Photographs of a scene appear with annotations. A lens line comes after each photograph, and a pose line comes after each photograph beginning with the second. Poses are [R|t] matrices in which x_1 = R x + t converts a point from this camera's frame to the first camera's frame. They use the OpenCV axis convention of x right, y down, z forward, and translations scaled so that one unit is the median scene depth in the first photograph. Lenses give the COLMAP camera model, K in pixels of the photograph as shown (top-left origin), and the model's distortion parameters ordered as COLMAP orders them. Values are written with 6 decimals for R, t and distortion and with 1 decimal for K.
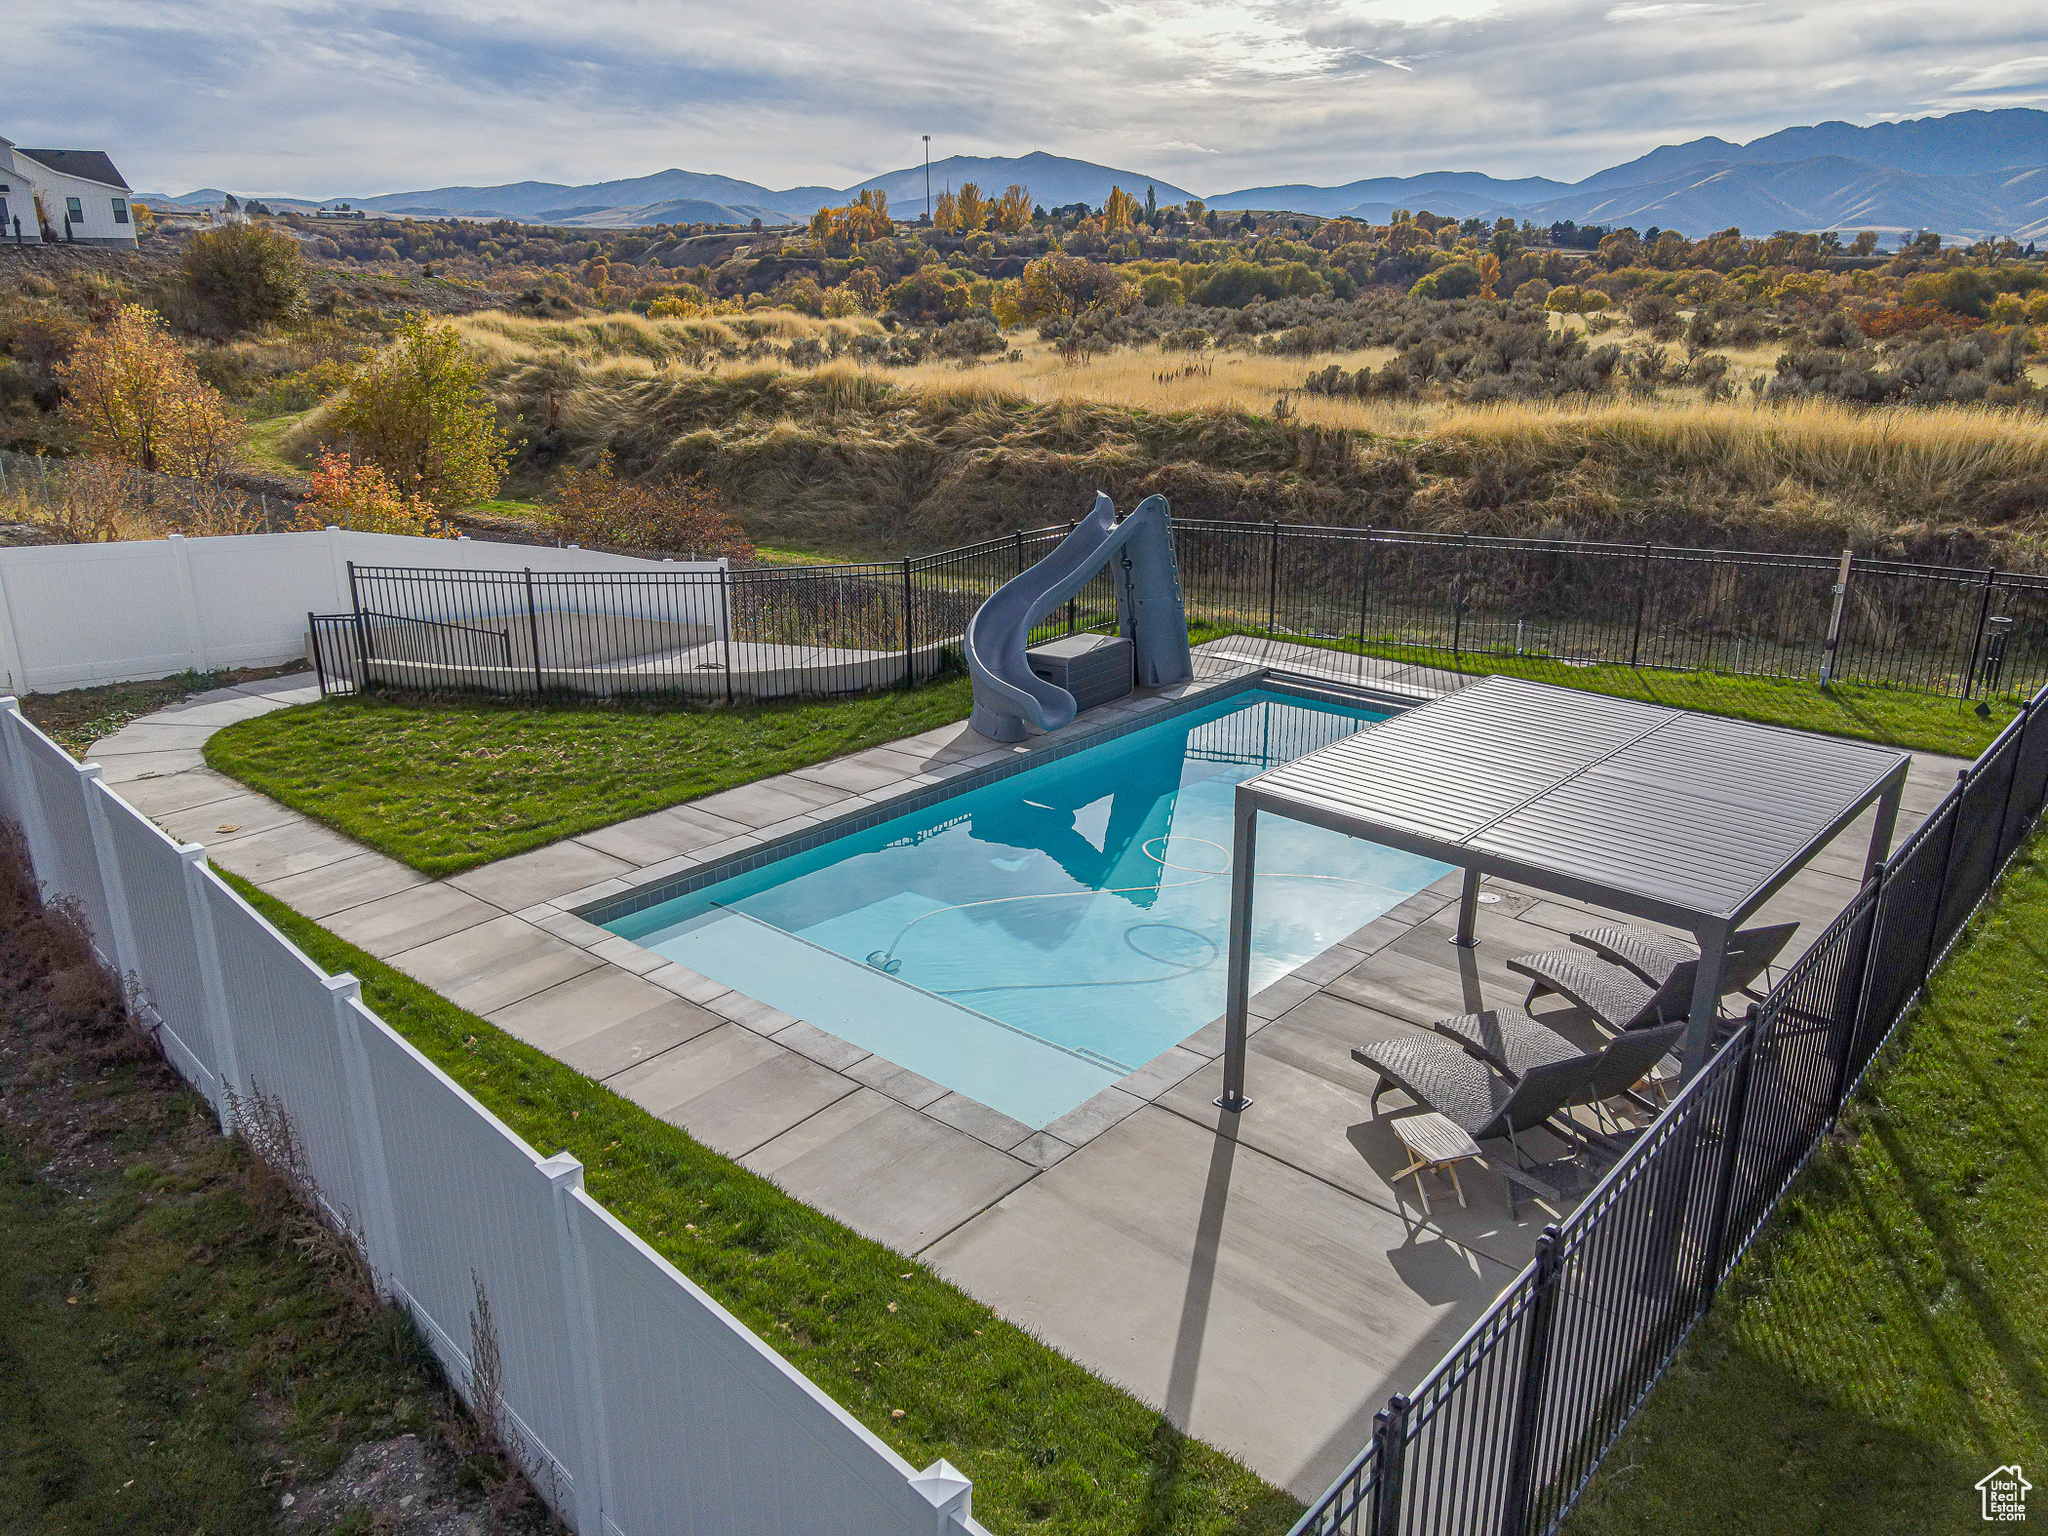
lens RADIAL K [[1506.8, 0, 1027.2], [0, 1506.8, 770.6], [0, 0, 1]] dist [0.006620, 0.019710]
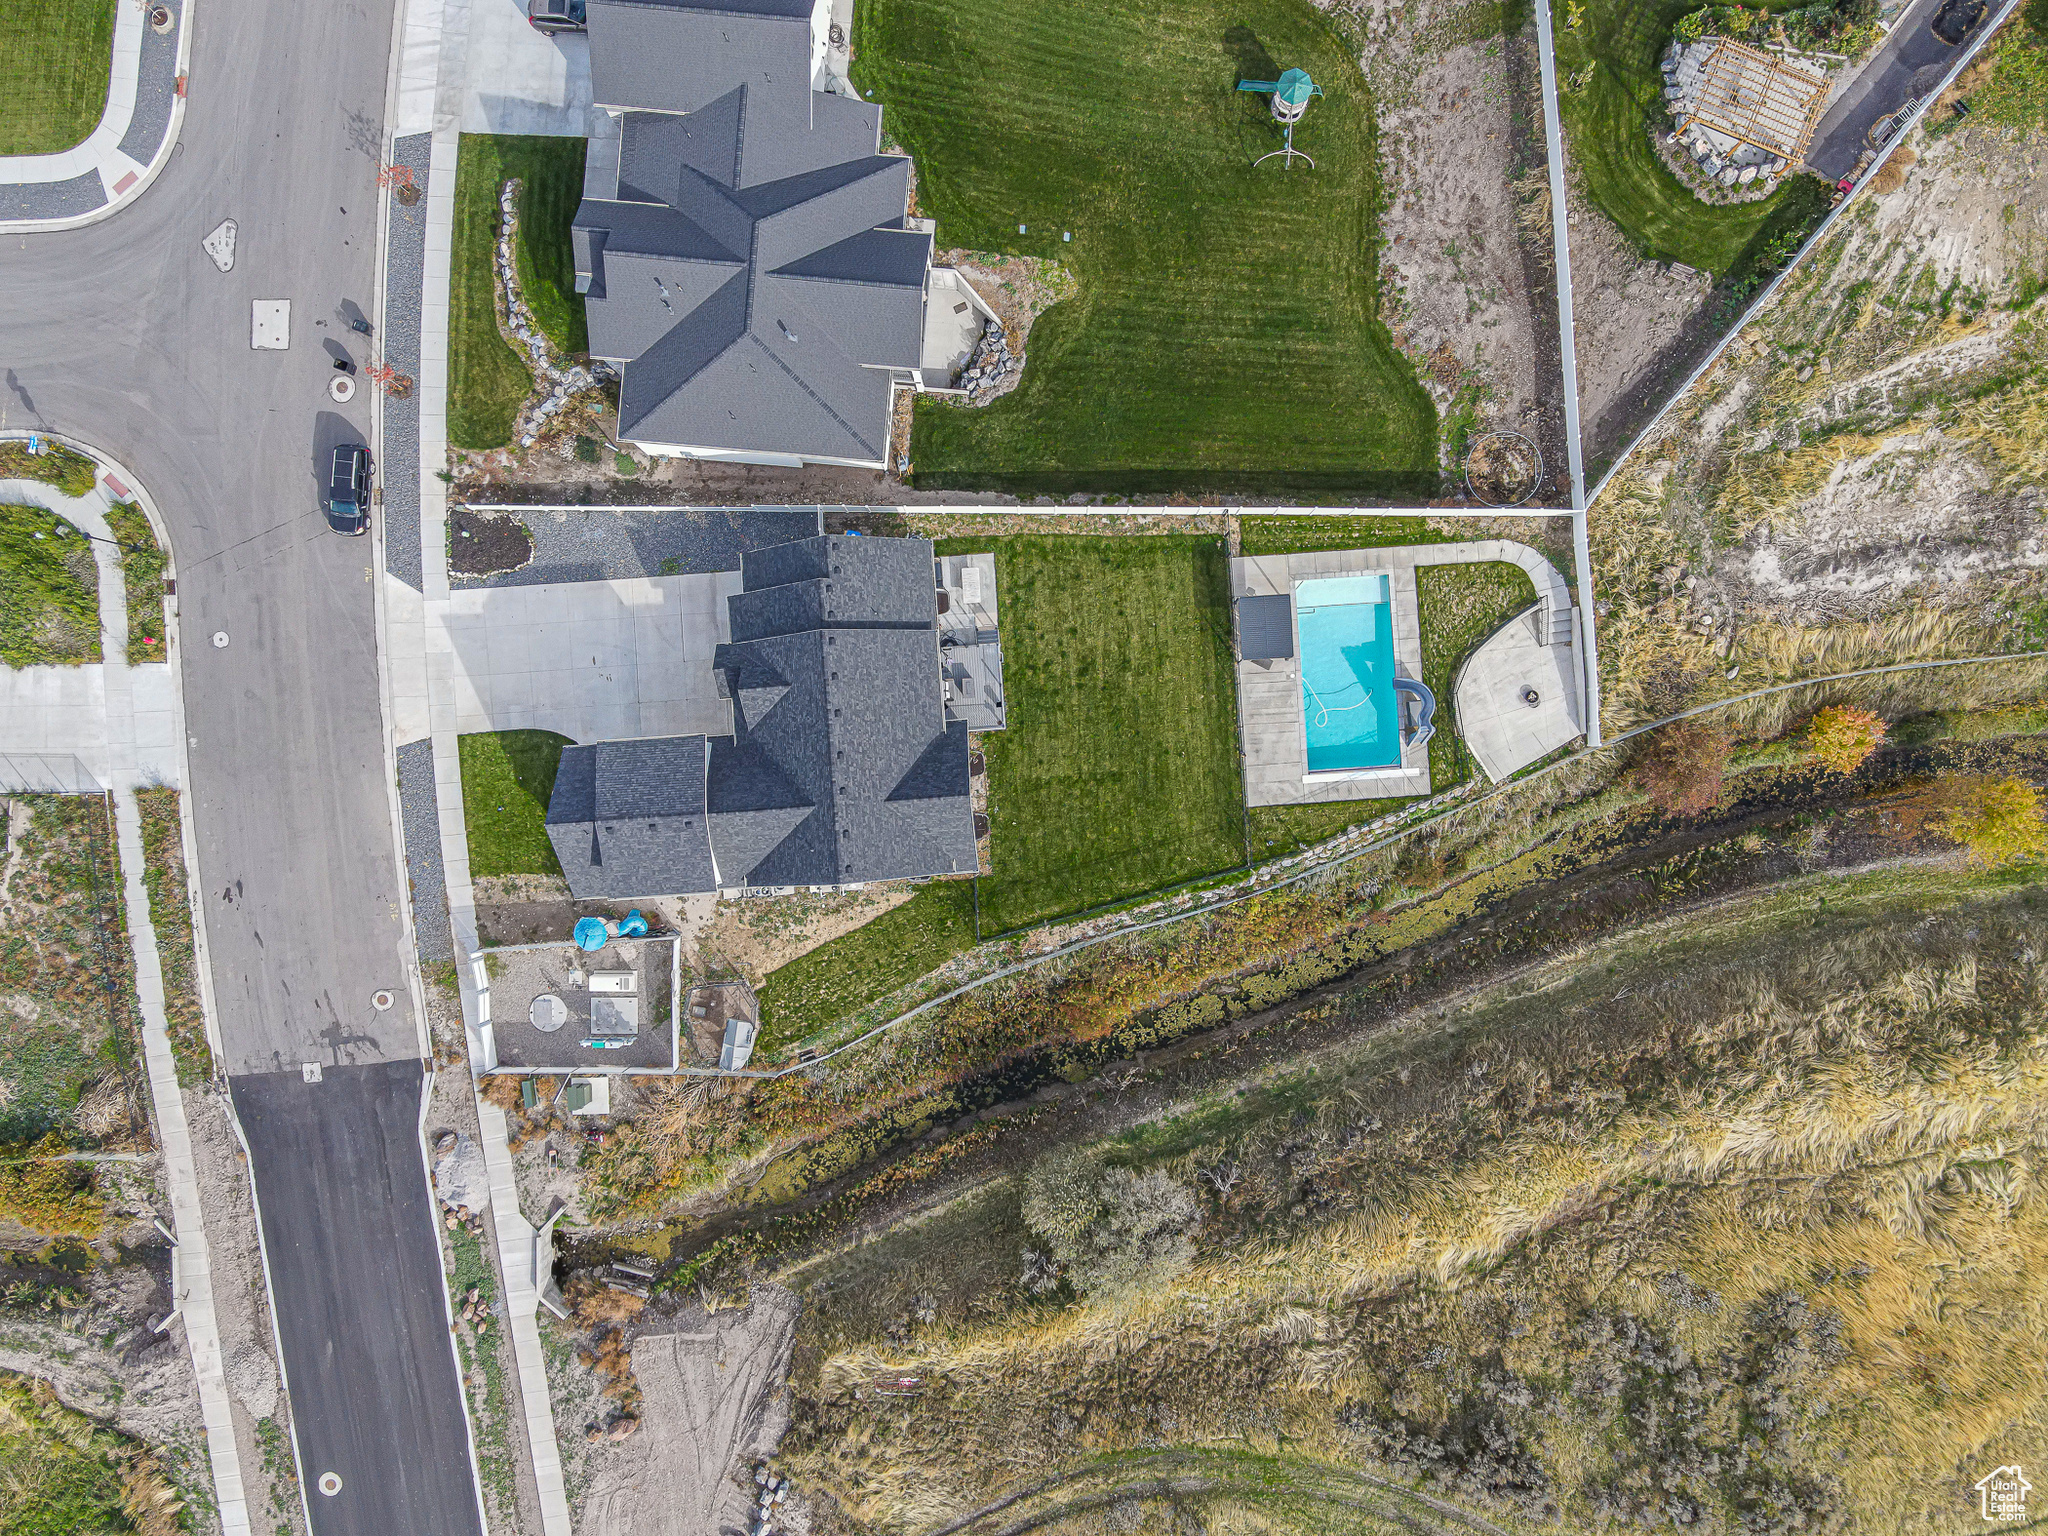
lens RADIAL K [[1506.8, 0, 1022.6], [0, 1506.8, 772.3], [0, 0, 1]] dist [0.006620, 0.019710]
pose [[-0.706355, 0.707858, -0.000229, 0.967625], [-0.220563, -0.219788, 0.950287, -4.040881], [0.672618, 0.671290, 0.311376, -1.043314]]
